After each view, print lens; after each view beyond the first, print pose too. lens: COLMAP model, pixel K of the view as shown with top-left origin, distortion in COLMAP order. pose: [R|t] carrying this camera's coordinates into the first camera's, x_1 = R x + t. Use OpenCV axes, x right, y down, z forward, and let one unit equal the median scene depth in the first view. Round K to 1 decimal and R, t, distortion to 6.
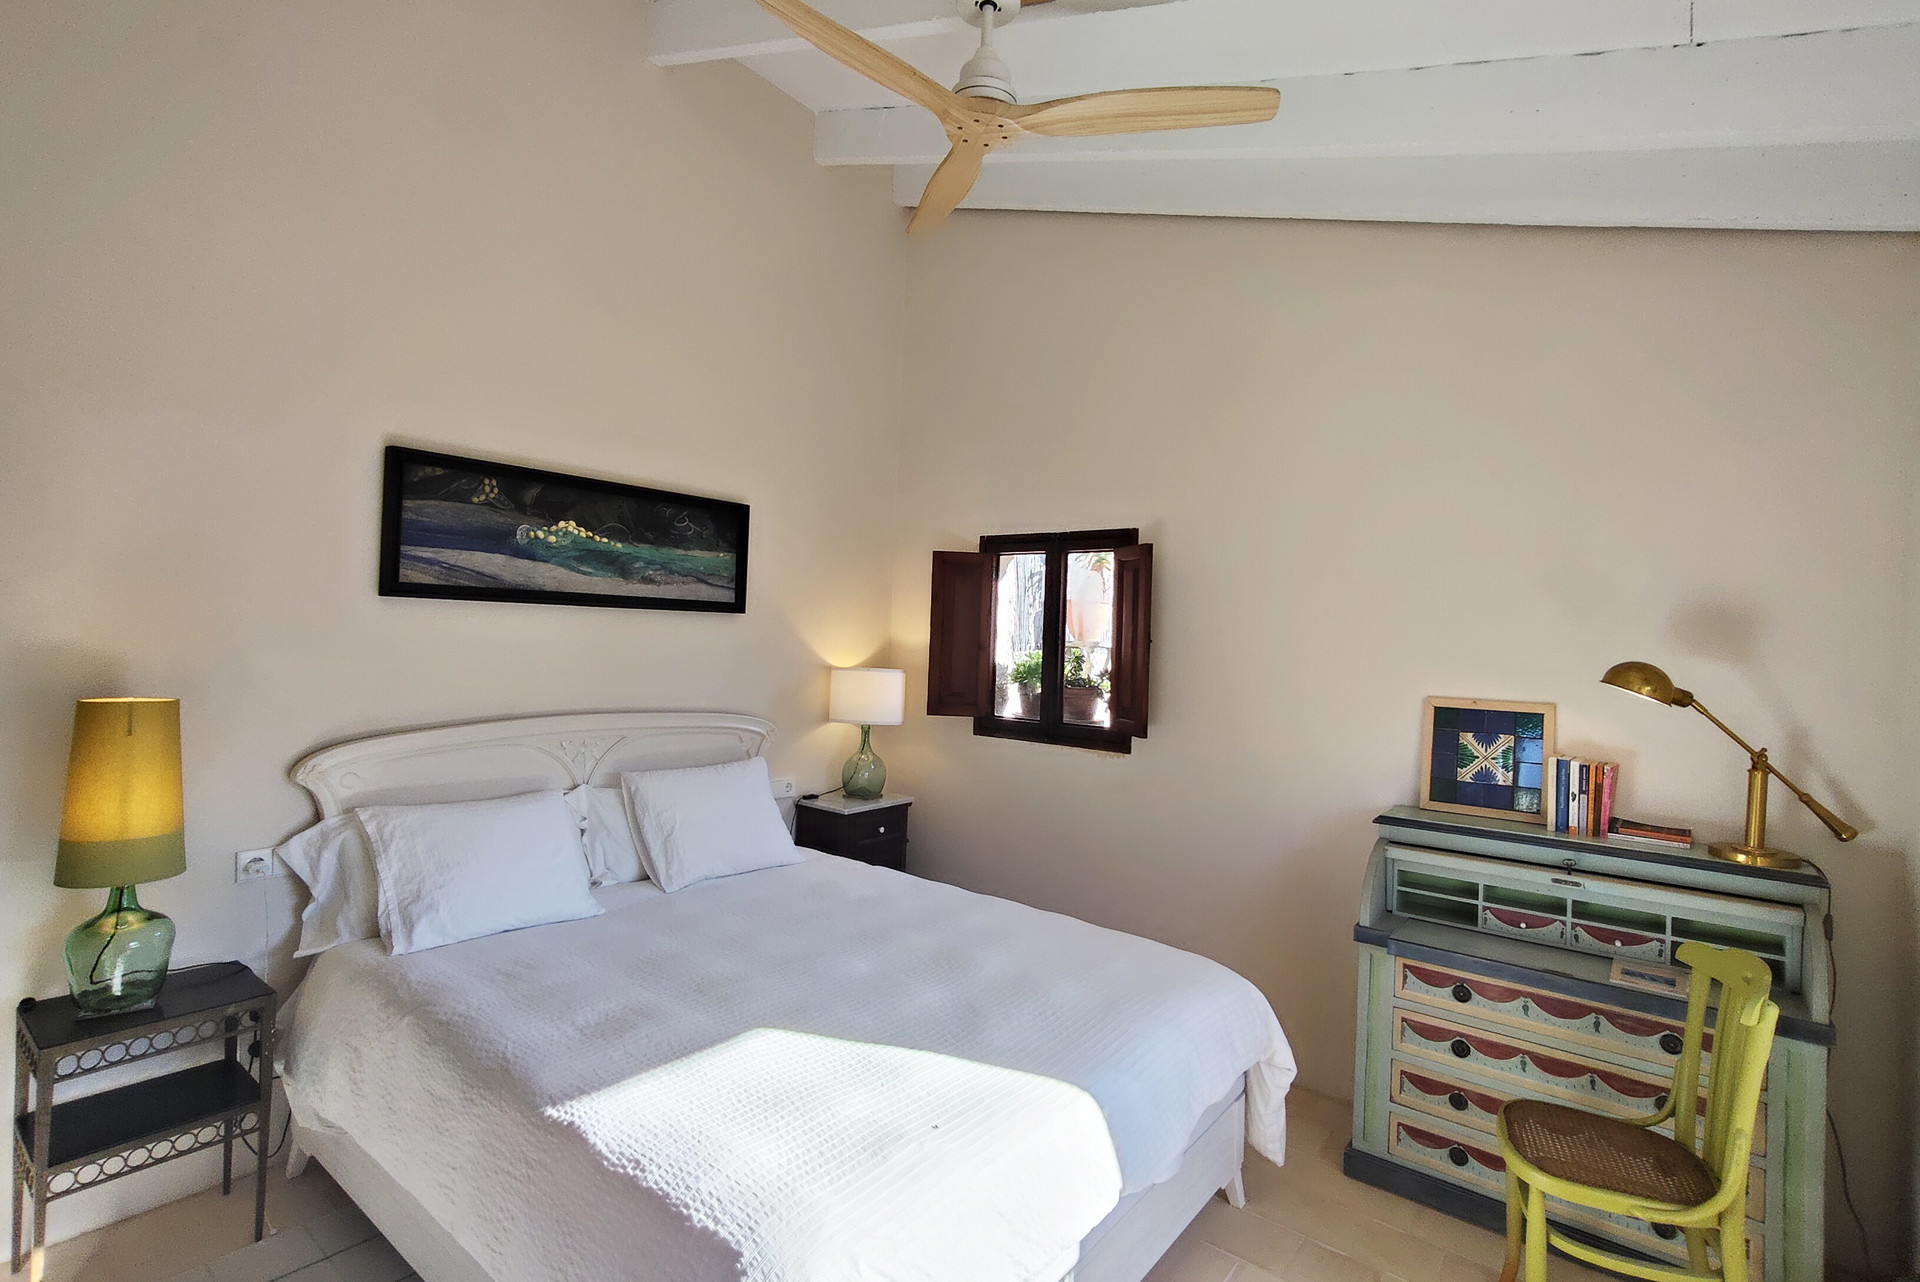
lens RADIAL K [[887.9, 0, 1009.9], [0, 887.9, 643.9], [0, 0, 1]] dist [-0.000284, 0.011488]
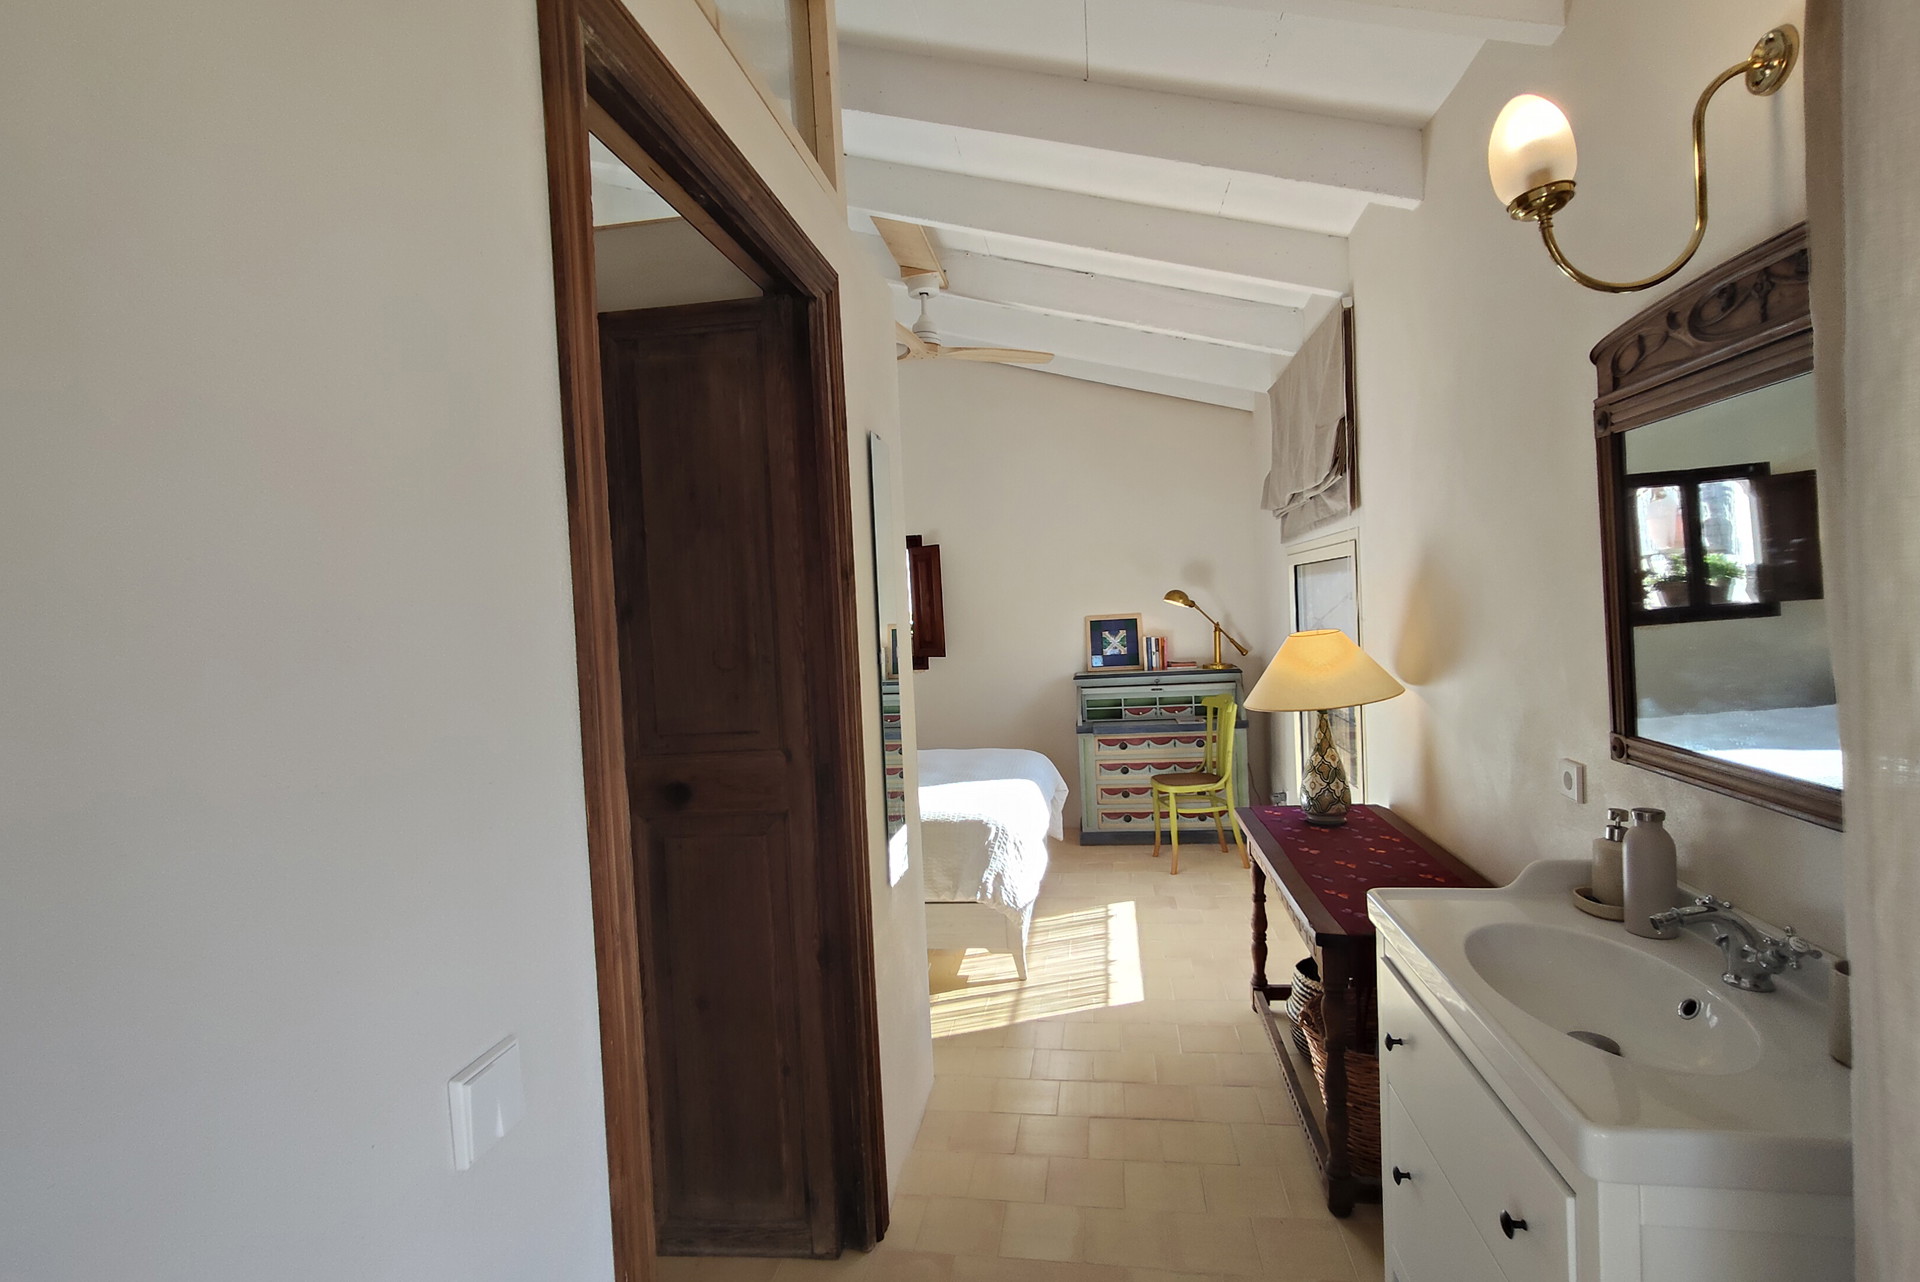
lens RADIAL K [[884.1, 0, 966.1], [0, 884.1, 627.7], [0, 0, 1]] dist [0.000027, -0.000383]
pose [[0.877458, -0.093178, 0.470516, -0.822553], [0.085236, 0.995628, 0.038212, -0.016793], [-0.472019, 0.006575, 0.881564, -0.737786]]
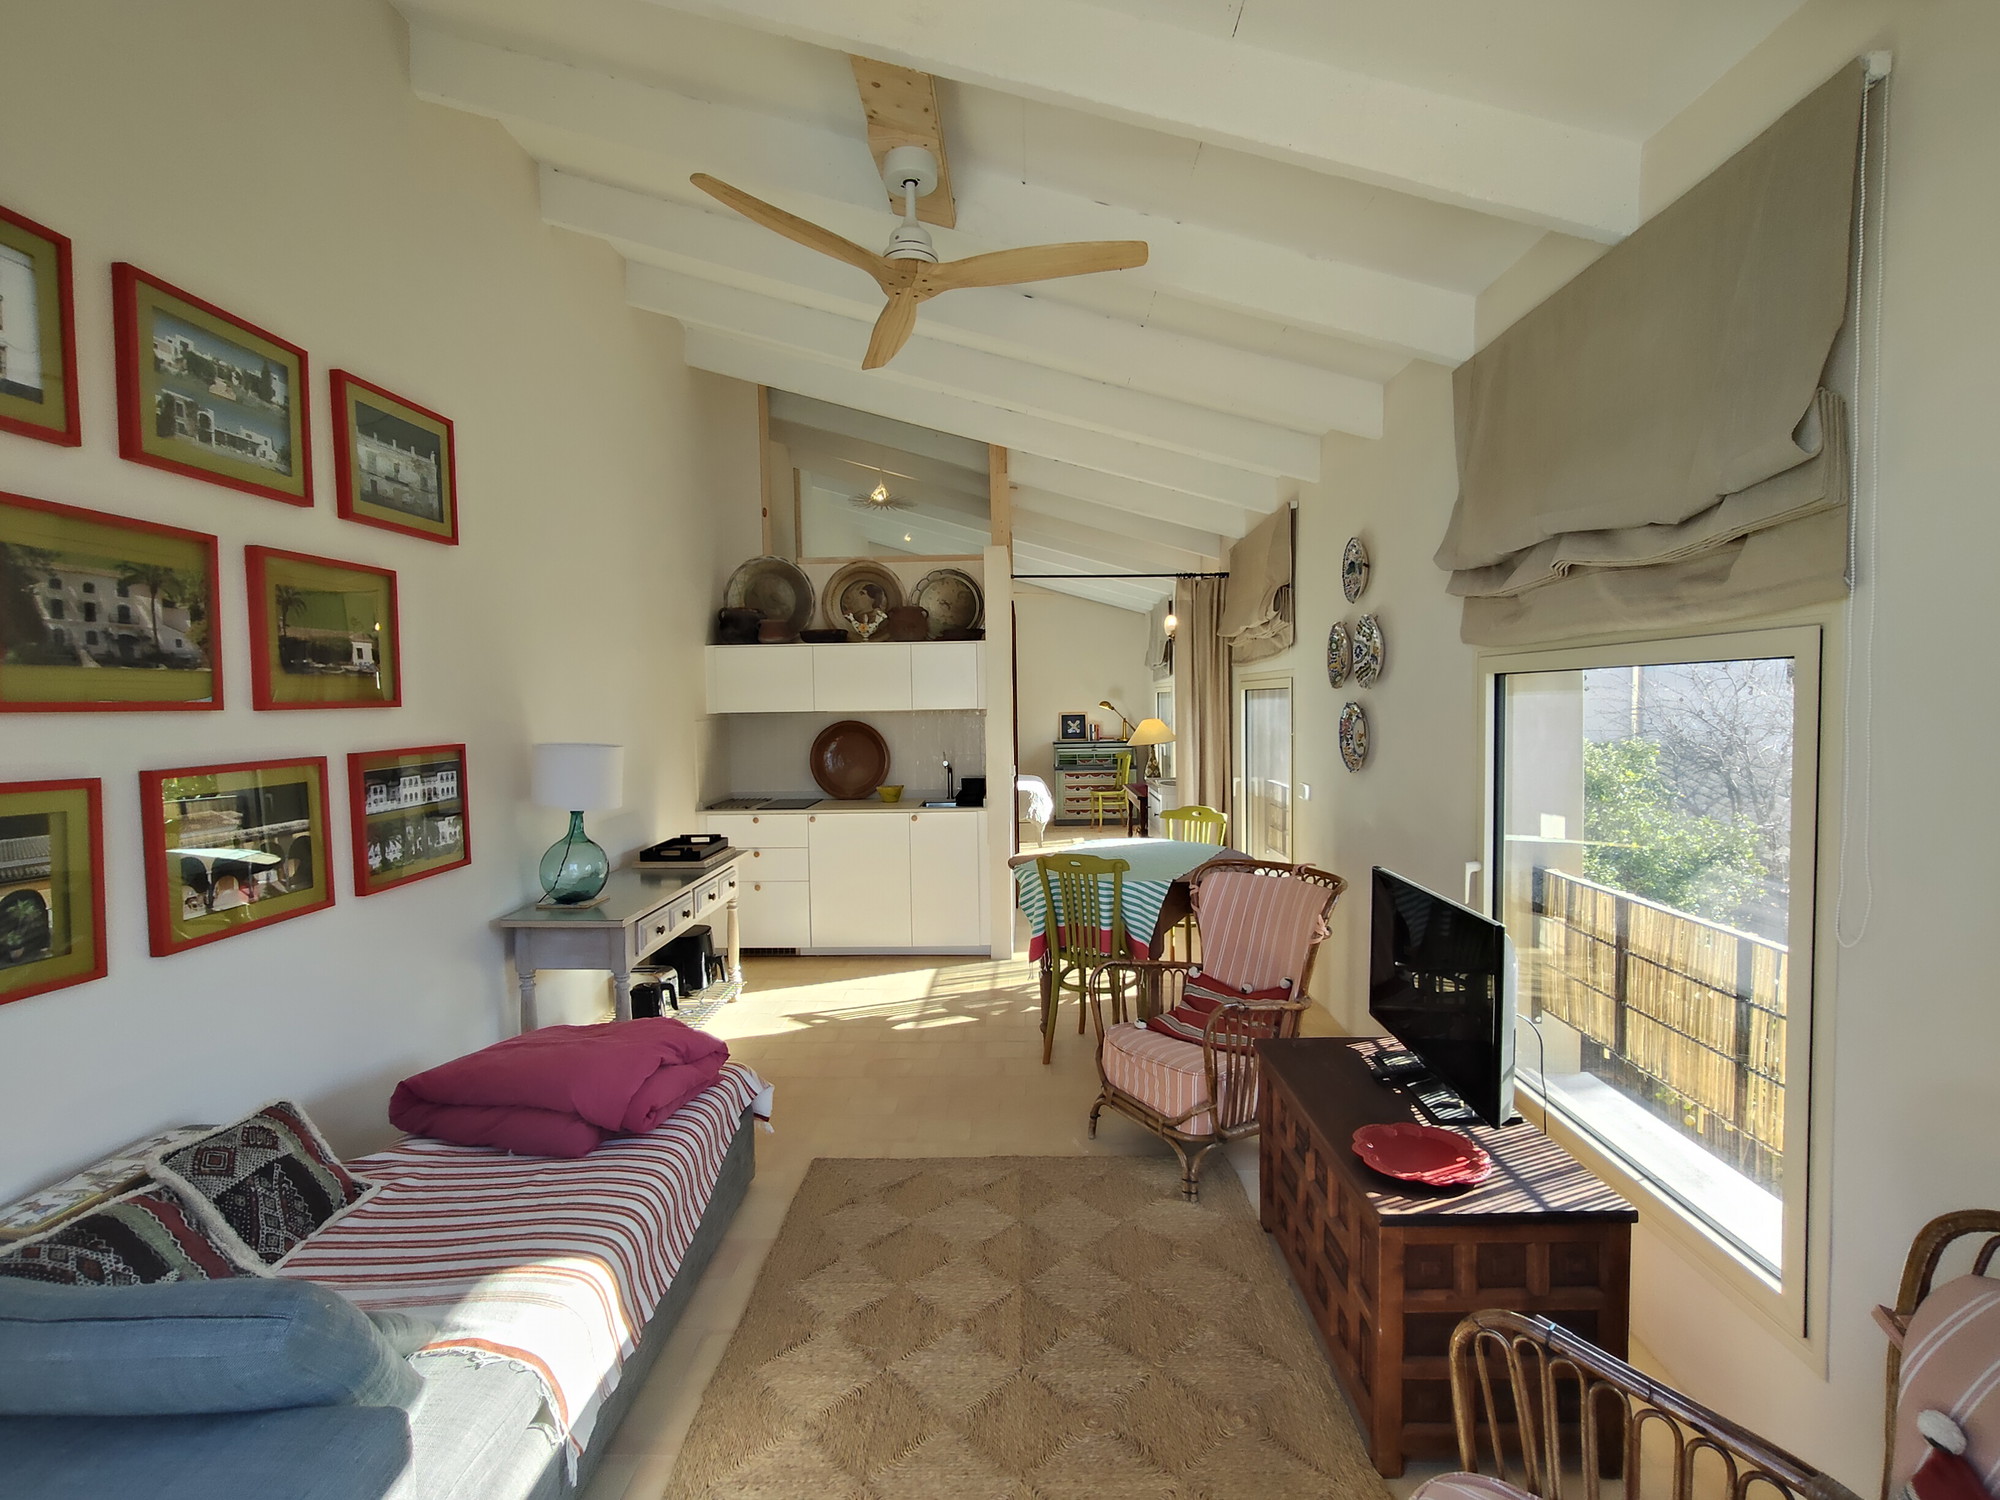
lens RADIAL K [[950.7, 0, 1001.9], [0, 950.7, 744.9], [0, 0, 1]] dist [-0.000402, -0.000105]
pose [[0.813008, -0.079624, 0.576782, -2.500453], [0.051167, 0.996543, 0.065449, -0.100095], [-0.580000, -0.023698, 0.814272, -2.623359]]
